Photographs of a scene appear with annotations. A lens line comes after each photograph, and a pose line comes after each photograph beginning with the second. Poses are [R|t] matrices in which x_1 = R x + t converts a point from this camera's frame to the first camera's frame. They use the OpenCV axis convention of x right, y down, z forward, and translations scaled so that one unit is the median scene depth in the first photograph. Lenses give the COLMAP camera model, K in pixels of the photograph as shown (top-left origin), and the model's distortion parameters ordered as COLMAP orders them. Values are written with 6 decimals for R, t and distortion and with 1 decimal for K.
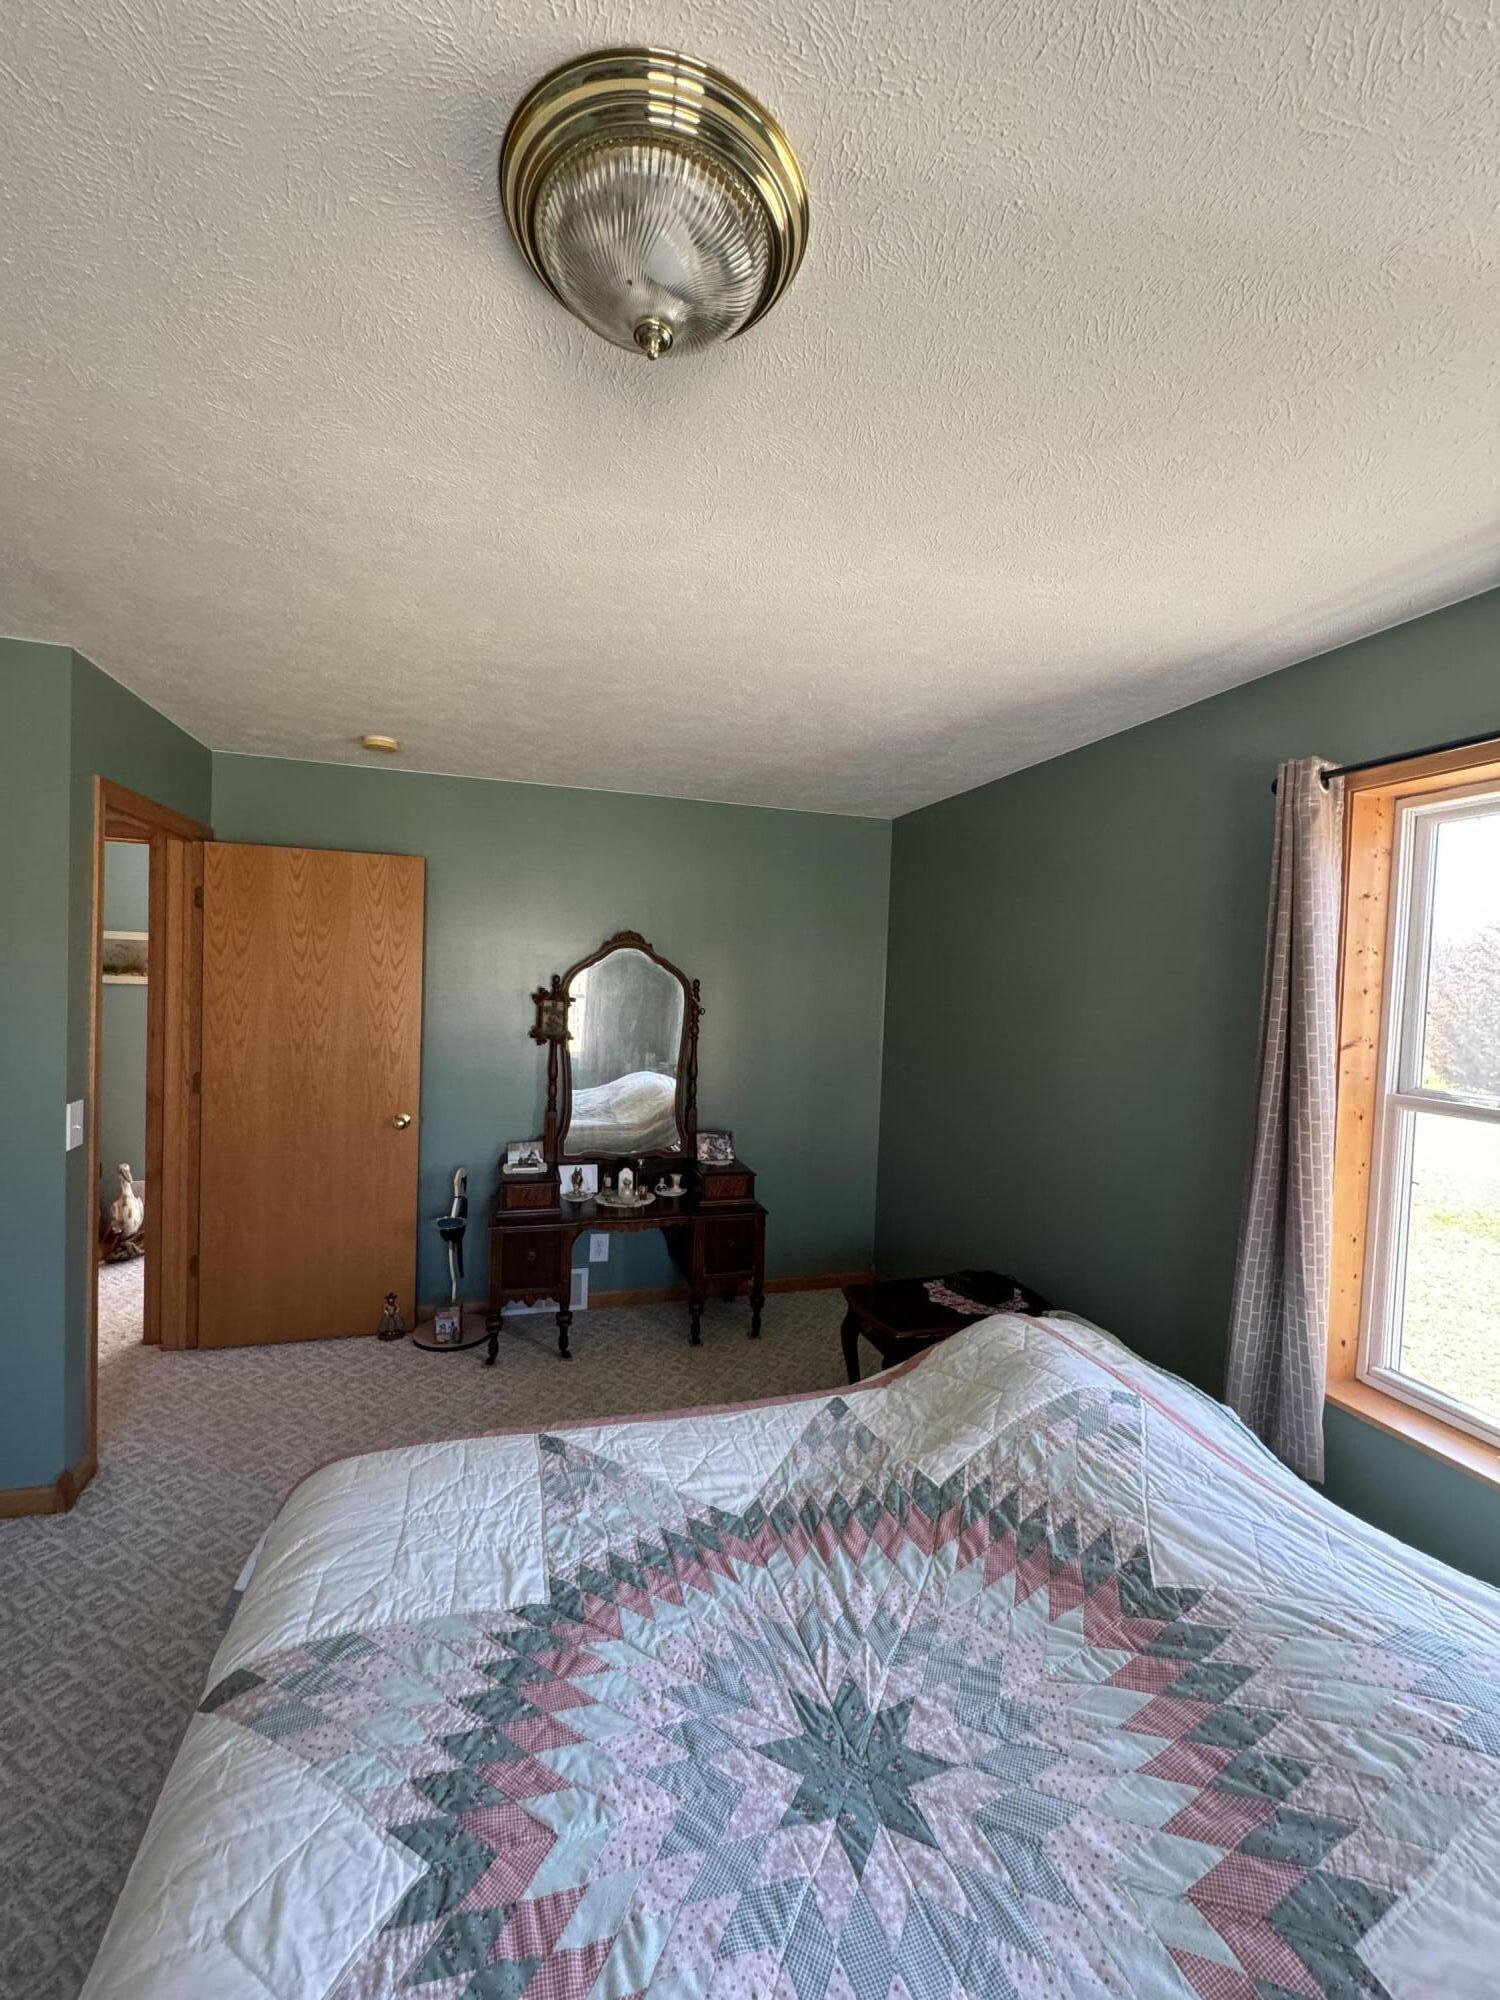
lens RADIAL K [[806.1, 0, 749.6], [0, 806.1, 991.8], [0, 0, 1]] dist [0.002087, 0.000737]
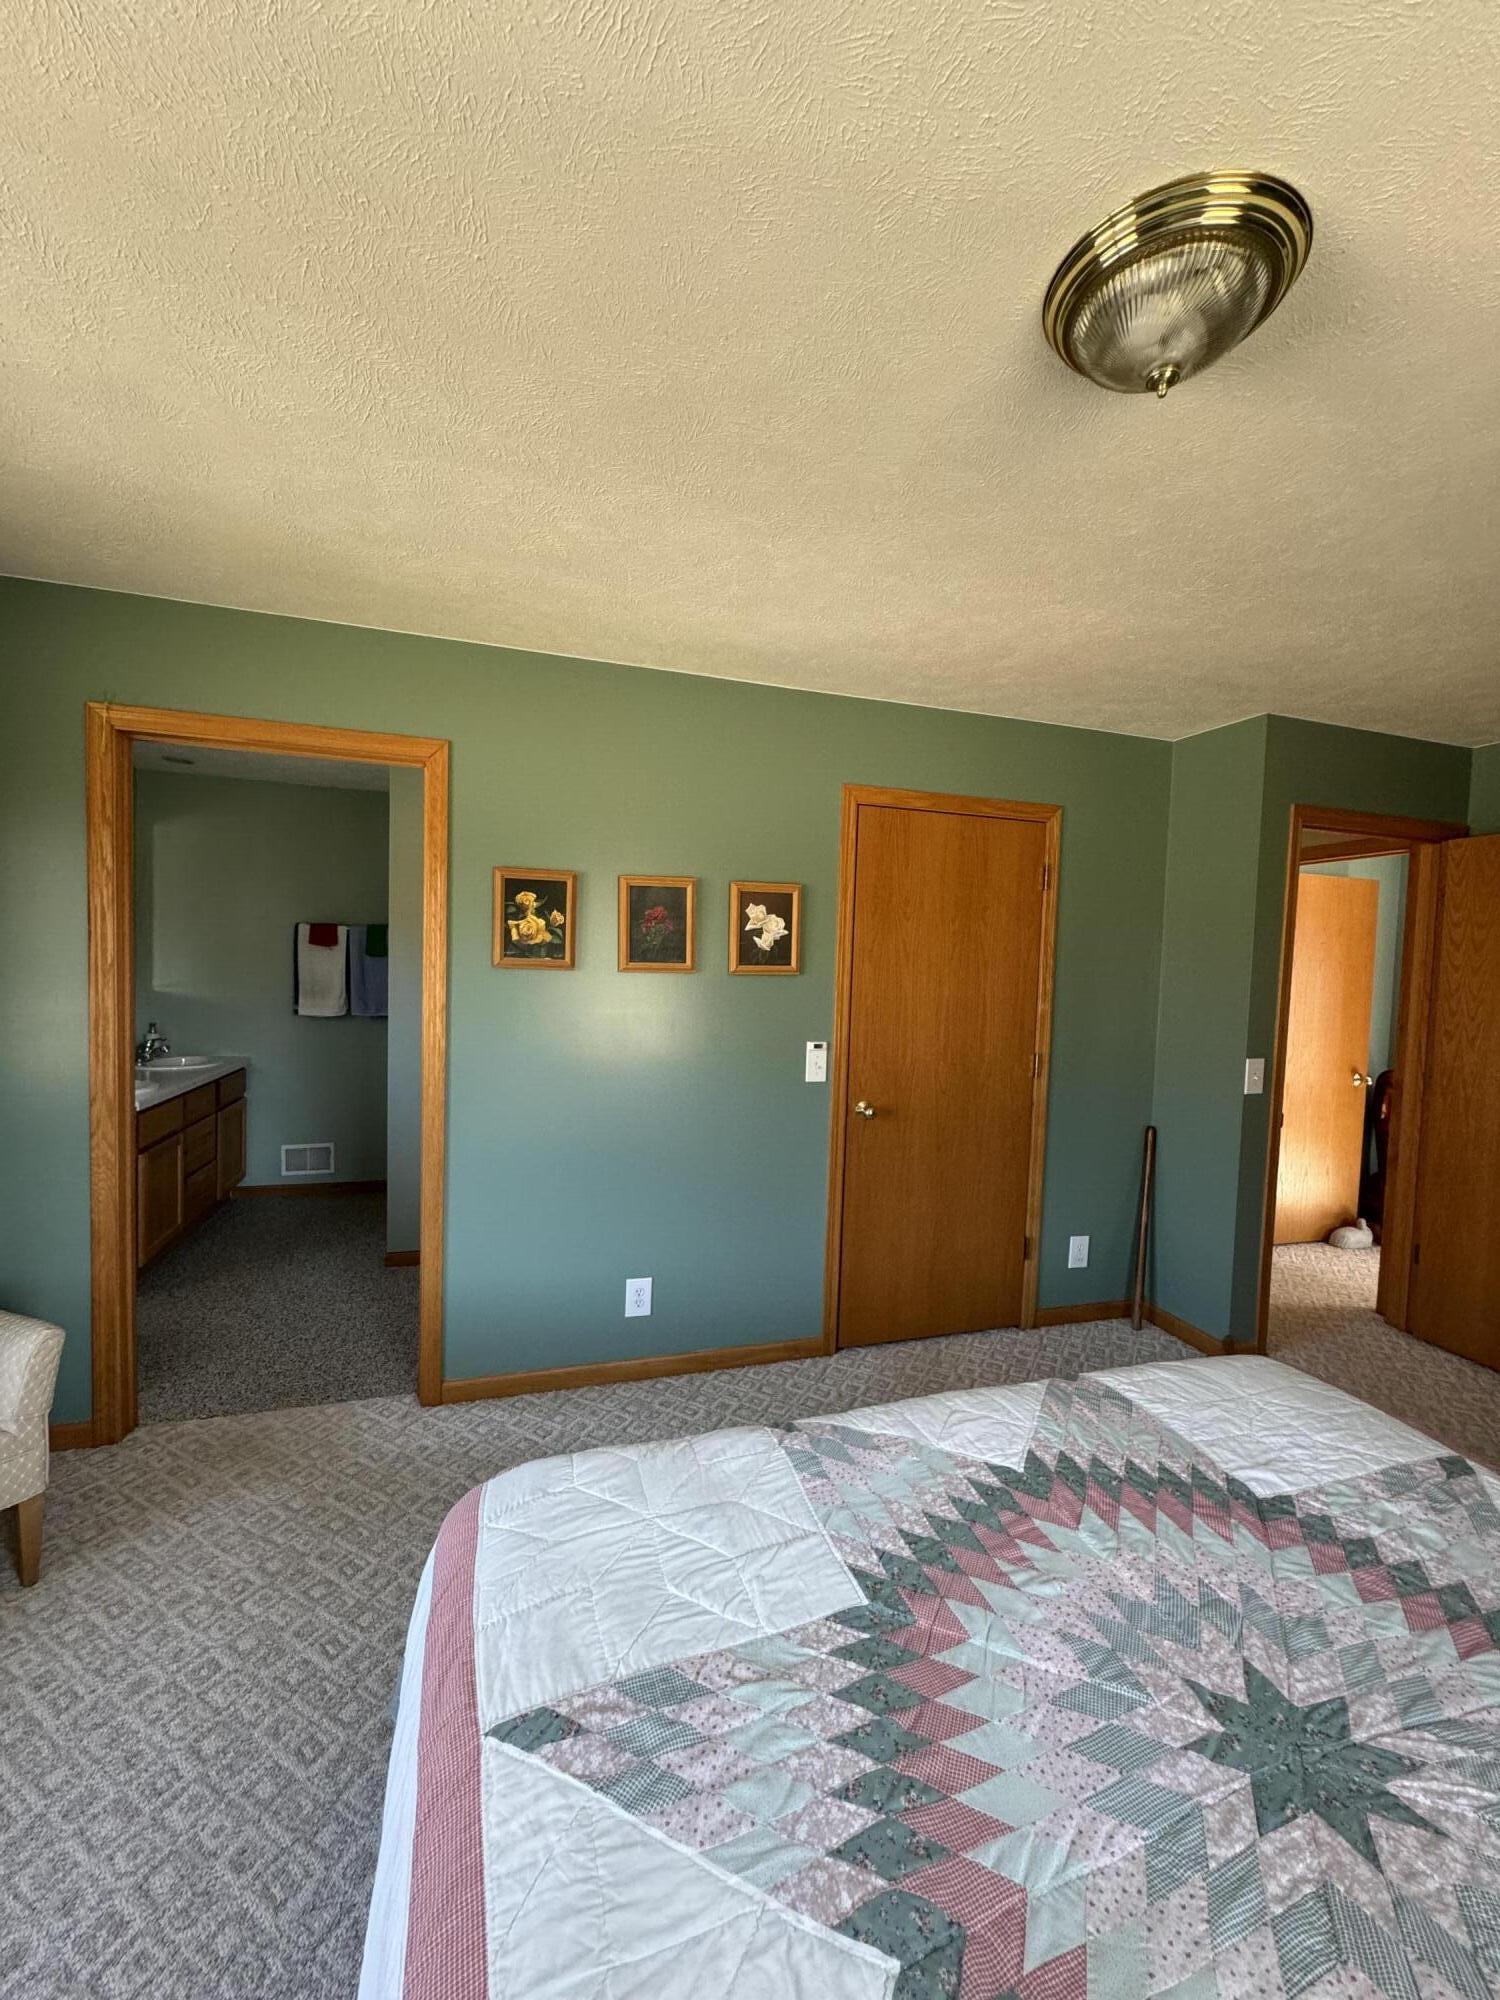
lens RADIAL K [[806.1, 0, 754.3], [0, 806.1, 1003.9], [0, 0, 1]] dist [0.002087, 0.000737]
pose [[0.021719, 0.015446, -0.999645, 0.875515], [-0.060369, 0.998076, 0.014110, 0.157799], [0.997940, 0.060041, 0.022610, 0.315091]]
